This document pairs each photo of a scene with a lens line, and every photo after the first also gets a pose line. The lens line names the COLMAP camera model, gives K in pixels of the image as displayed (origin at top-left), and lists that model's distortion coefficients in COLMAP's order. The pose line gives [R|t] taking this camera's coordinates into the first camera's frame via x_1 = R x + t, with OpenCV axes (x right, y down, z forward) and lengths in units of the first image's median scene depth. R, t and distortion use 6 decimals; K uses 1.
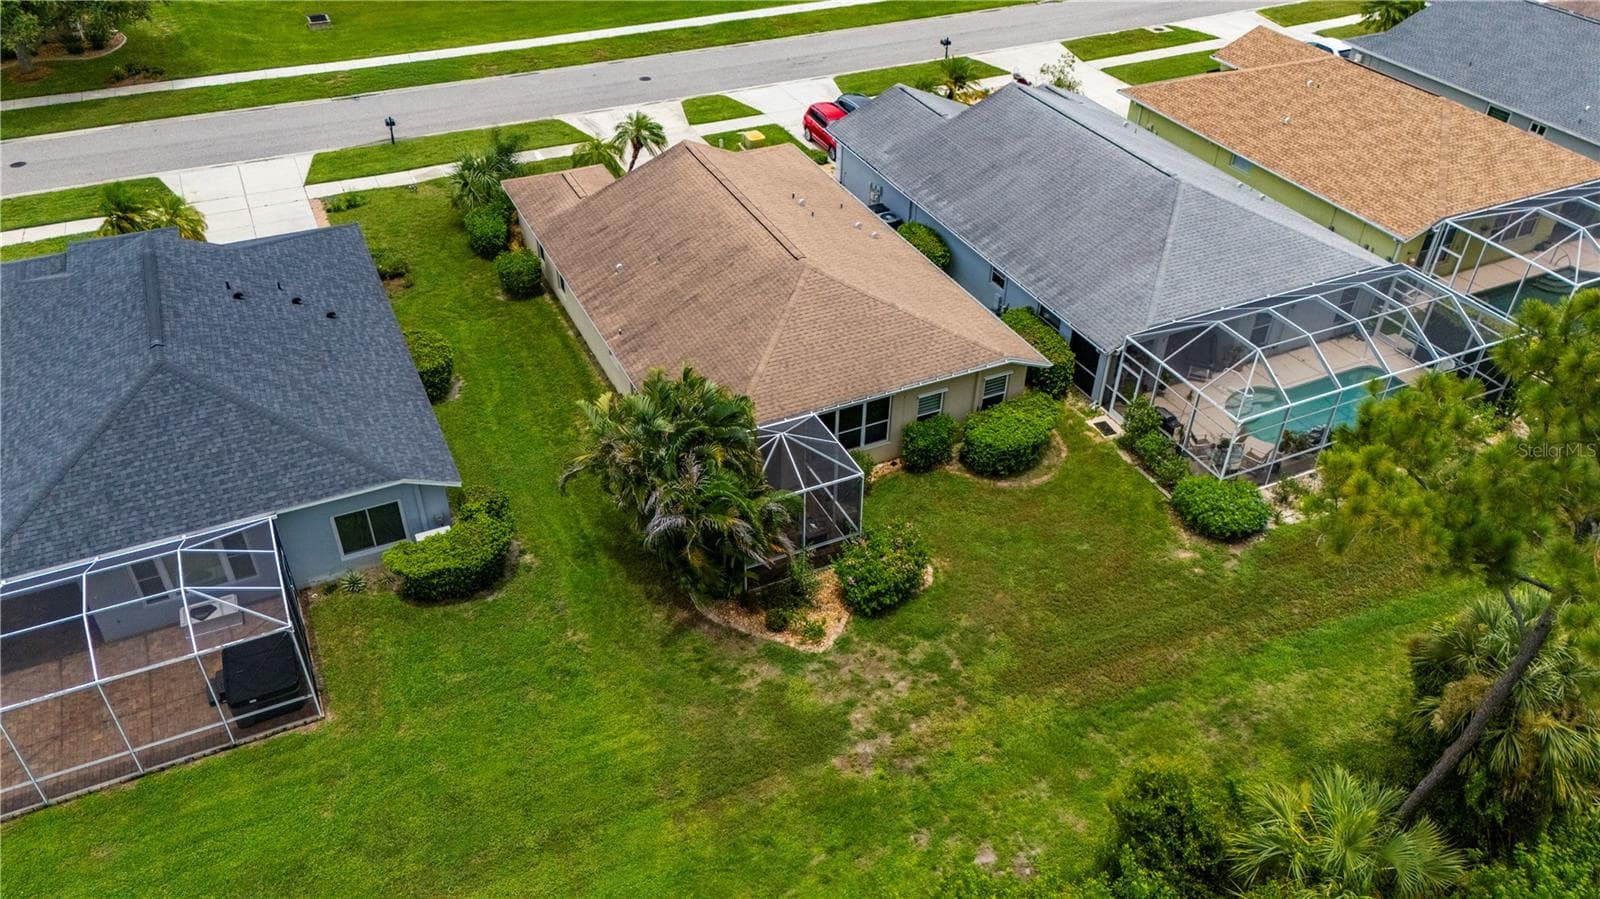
lens RADIAL K [[1179.2, 0, 796.9], [0, 1179.2, 443.1], [0, 0, 1]] dist [0.062737, -0.052561]
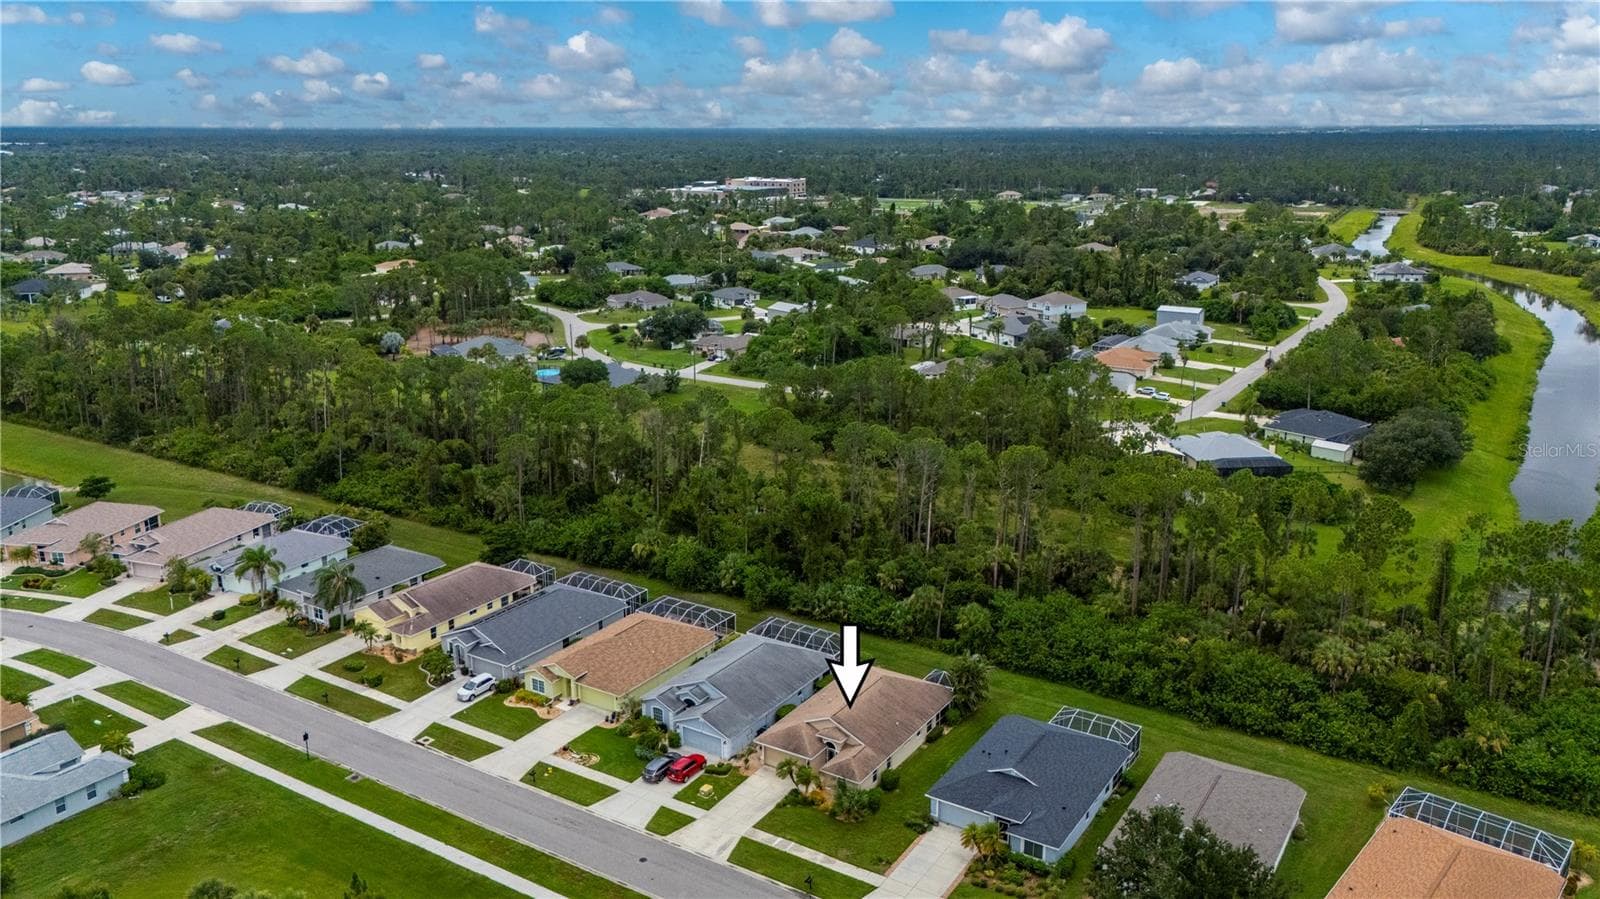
lens RADIAL K [[1230.9, 0, 796.7], [0, 1230.9, 431.5], [0, 0, 1]] dist [0.112667, -0.170475]
pose [[-0.524976, -0.230476, 0.819317, -2.481939], [0.508128, 0.687387, 0.518946, -2.479457], [-0.682793, 0.688752, -0.243751, 1.517755]]
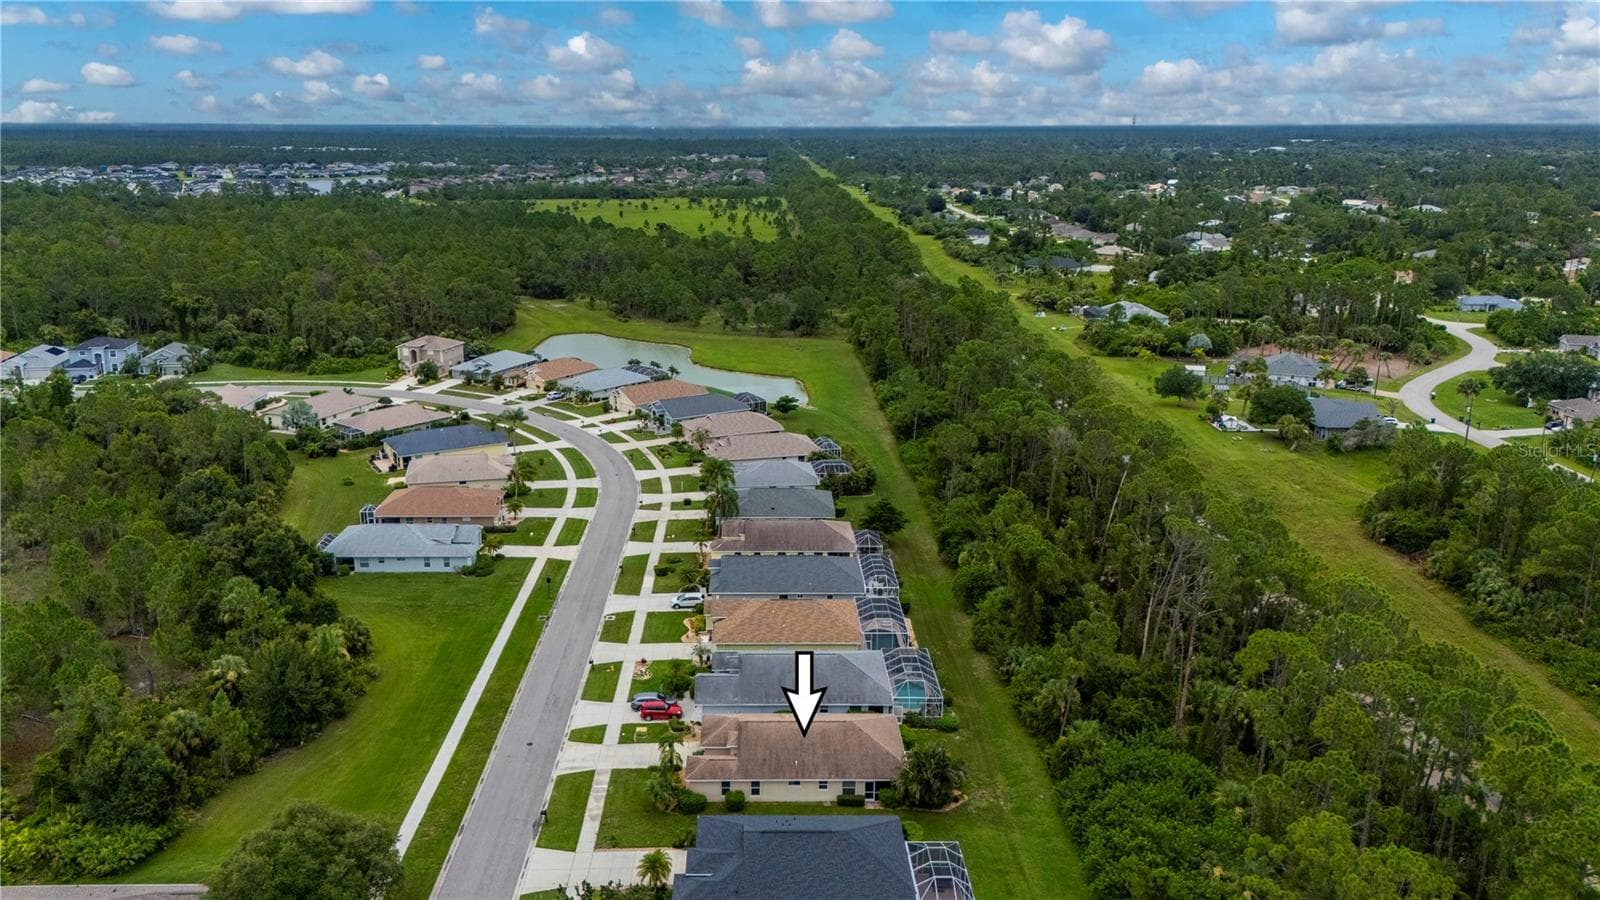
lens RADIAL K [[1230.9, 0, 796.7], [0, 1230.9, 432.0], [0, 0, 1]] dist [0.112667, -0.170475]
pose [[0.400842, -0.236798, 0.885016, -2.657325], [0.542322, 0.839911, -0.020900, -0.775102], [-0.738385, 0.488341, 0.465092, -0.723440]]
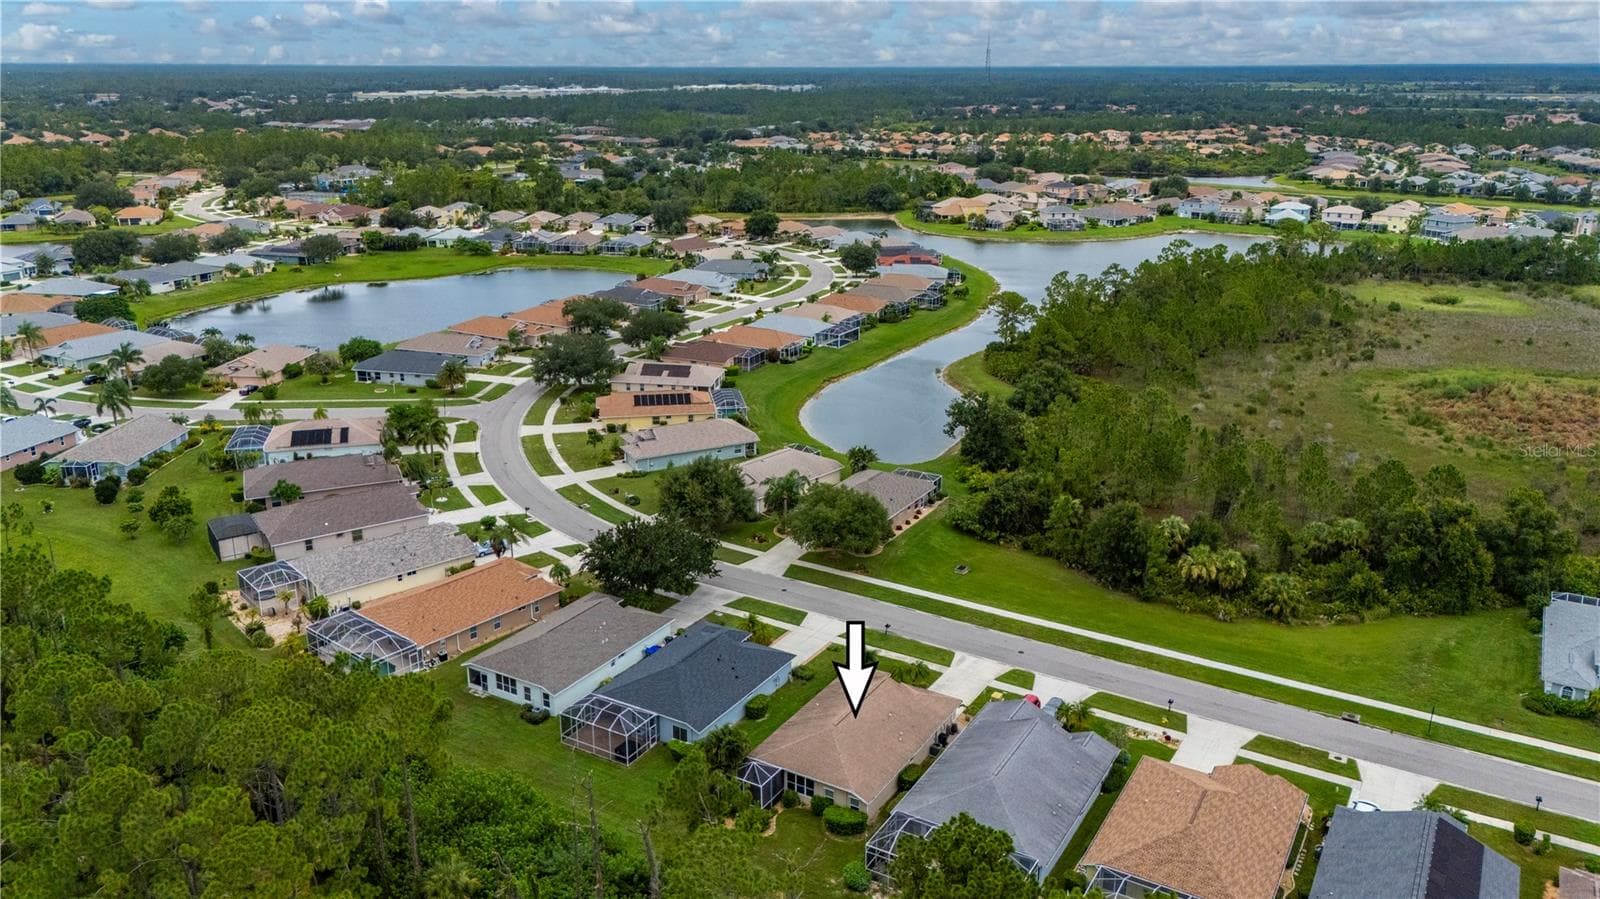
lens RADIAL K [[1197.4, 0, 800.0], [0, 1197.4, 449.5], [0, 0, 1]] dist [0.029401, -0.002673]
pose [[0.559209, 0.246734, -0.791459, 1.994284], [-0.493616, 0.866106, -0.078762, -0.451603], [0.666054, 0.434721, 0.606126, -1.015568]]
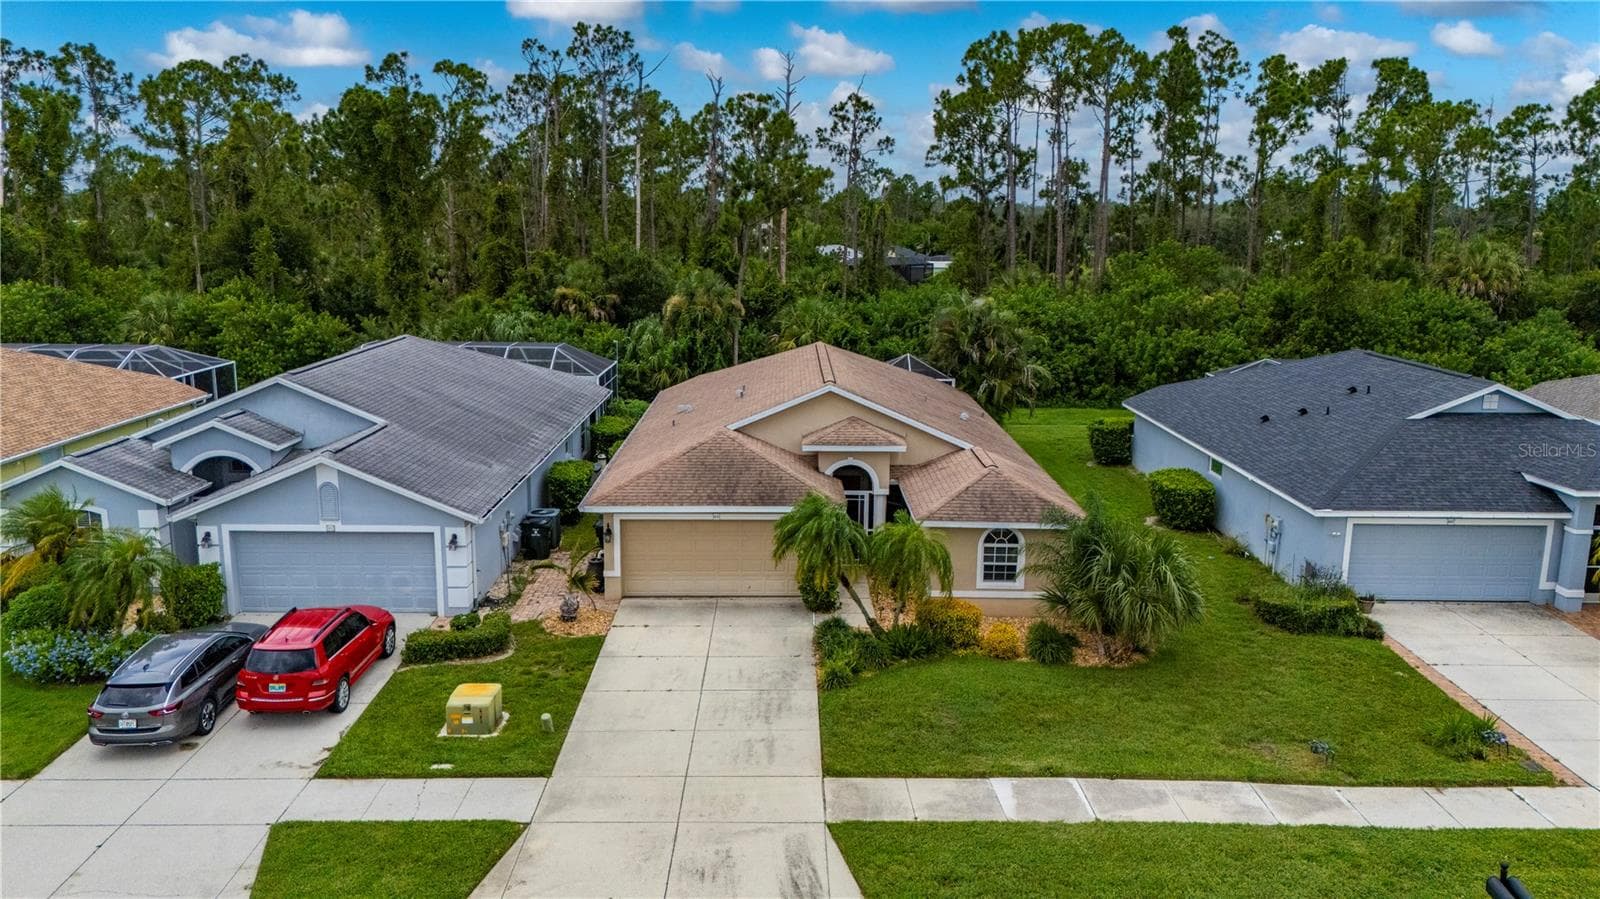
lens RADIAL K [[1179.2, 0, 796.9], [0, 1179.2, 443.1], [0, 0, 1]] dist [0.062737, -0.052561]
pose [[-0.905861, -0.107230, 0.409776, -0.444972], [0.233713, 0.680301, 0.694672, -0.873415], [-0.353261, 0.725046, -0.591198, 1.738595]]
